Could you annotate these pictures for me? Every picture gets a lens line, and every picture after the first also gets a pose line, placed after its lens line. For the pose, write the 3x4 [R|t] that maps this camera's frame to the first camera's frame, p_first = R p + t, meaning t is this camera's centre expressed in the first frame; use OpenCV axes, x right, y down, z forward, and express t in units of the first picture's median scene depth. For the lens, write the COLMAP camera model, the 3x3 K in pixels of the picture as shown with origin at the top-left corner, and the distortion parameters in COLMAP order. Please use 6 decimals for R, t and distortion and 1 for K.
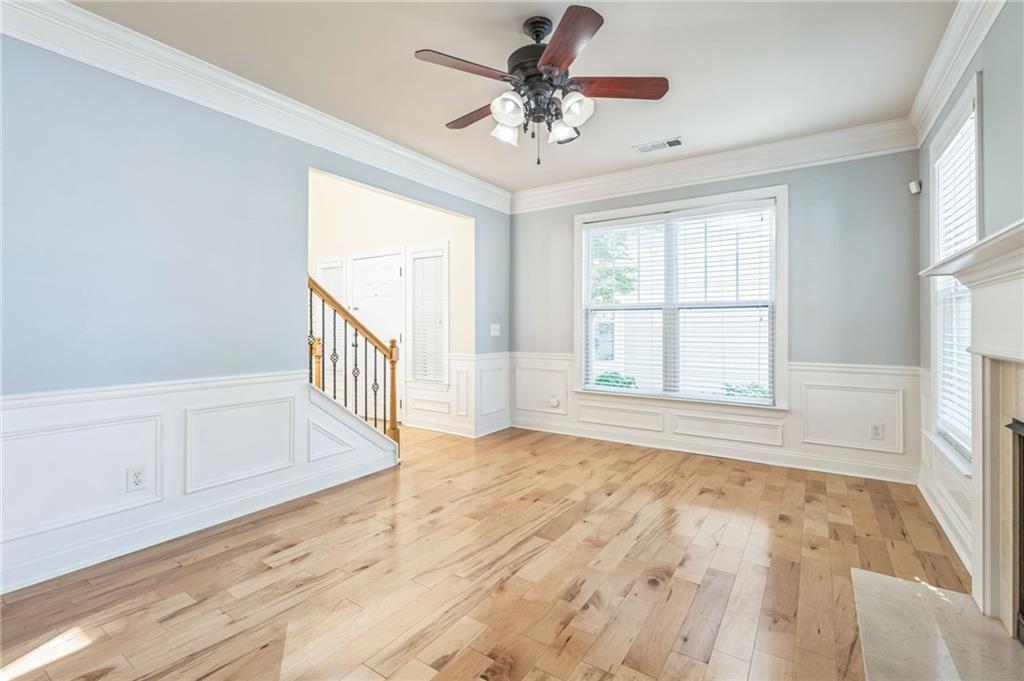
lens RADIAL K [[449.4, 0, 512.7], [0, 449.4, 329.8], [0, 0, 1]] dist [-0.008751, -0.000680]
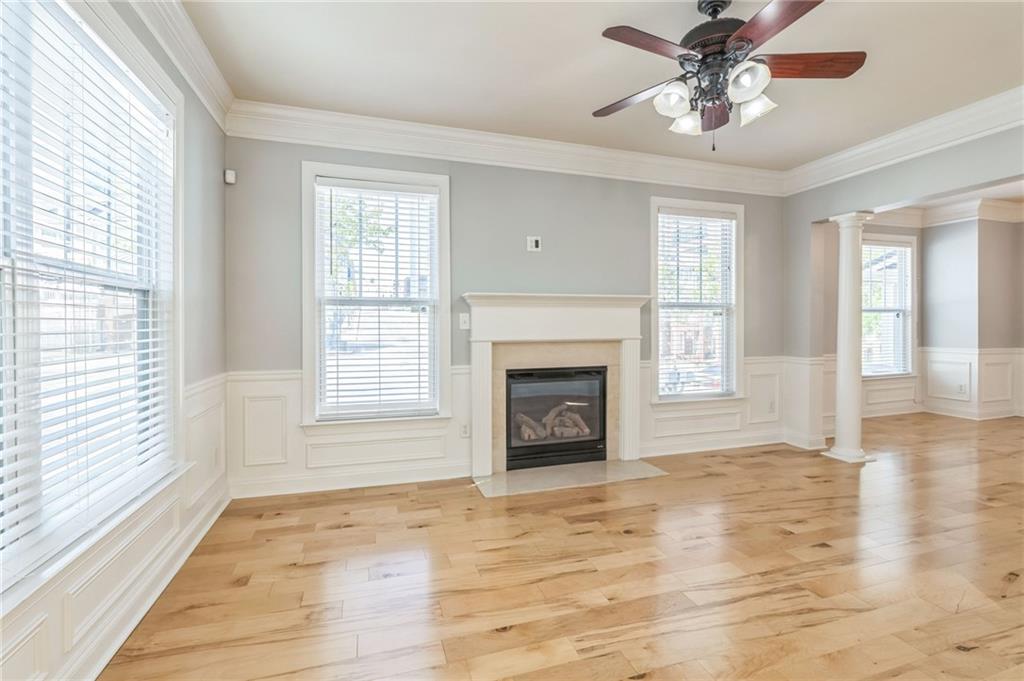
lens RADIAL K [[449.4, 0, 520.6], [0, 449.4, 324.2], [0, 0, 1]] dist [-0.008751, -0.000680]
pose [[-0.783496, 0.006360, 0.621364, -0.159376], [0.010879, 0.999935, 0.003484, -0.016287], [-0.621301, 0.009490, -0.783514, 1.500335]]
